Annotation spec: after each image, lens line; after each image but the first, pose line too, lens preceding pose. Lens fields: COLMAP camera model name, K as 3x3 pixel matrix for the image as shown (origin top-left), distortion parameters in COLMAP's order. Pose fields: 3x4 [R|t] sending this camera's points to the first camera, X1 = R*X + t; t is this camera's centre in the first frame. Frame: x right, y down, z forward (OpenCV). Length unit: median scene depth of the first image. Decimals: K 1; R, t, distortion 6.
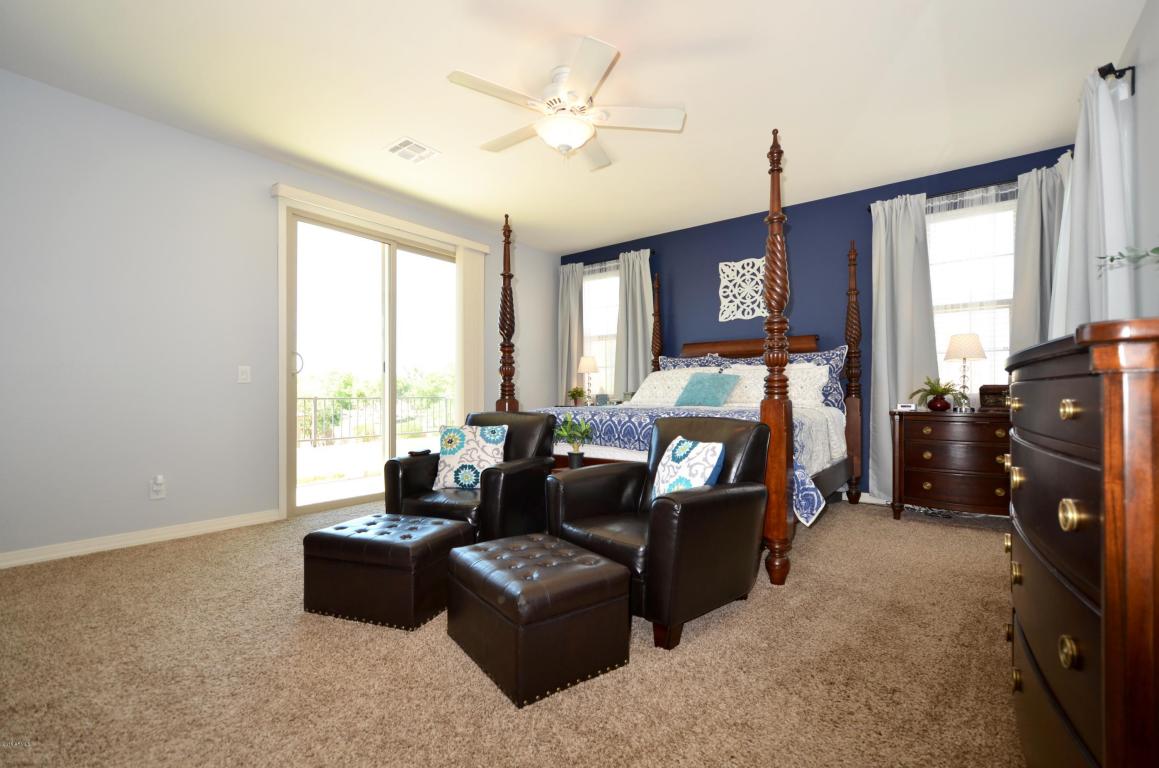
lens RADIAL K [[506.2, 0, 582.5], [0, 506.2, 386.8], [0, 0, 1]] dist [0.007936, -0.006134]
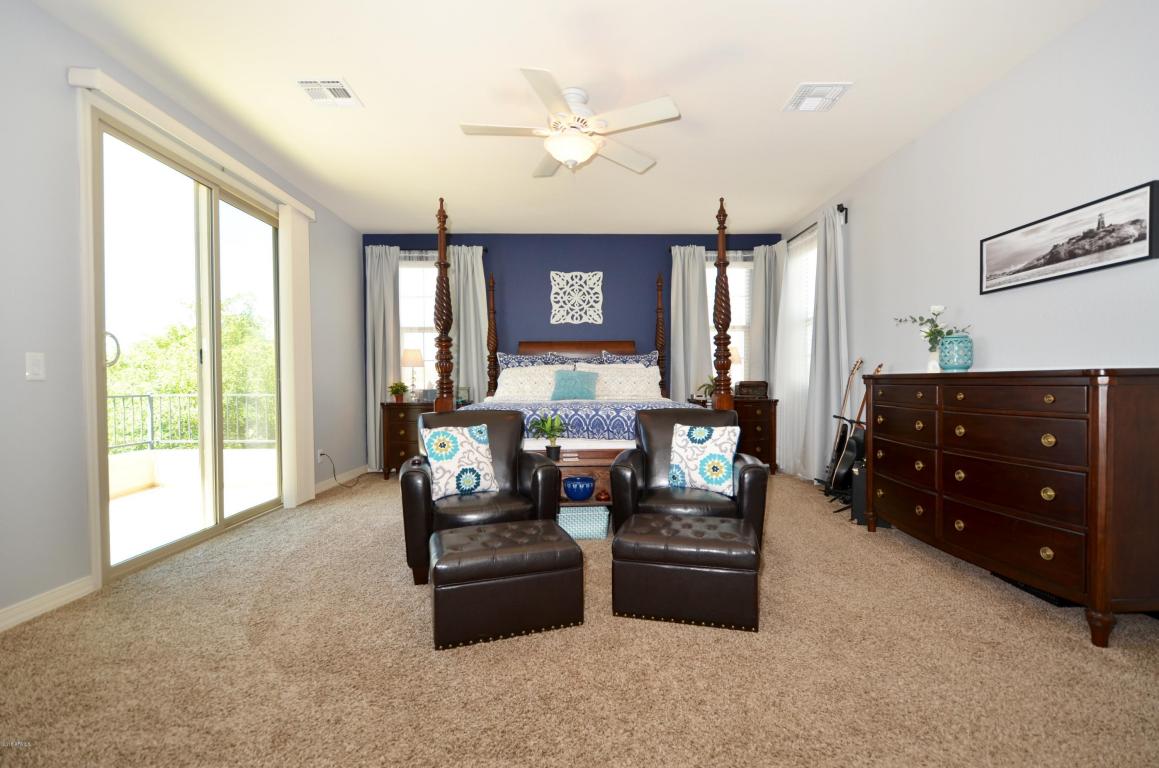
lens RADIAL K [[506.2, 0, 588.1], [0, 506.2, 386.4], [0, 0, 1]] dist [0.007936, -0.006134]
pose [[0.775954, -0.008736, 0.630729, -0.420823], [-0.002211, 0.999860, 0.016568, -0.009366], [-0.630786, -0.014250, 0.775826, 0.083867]]
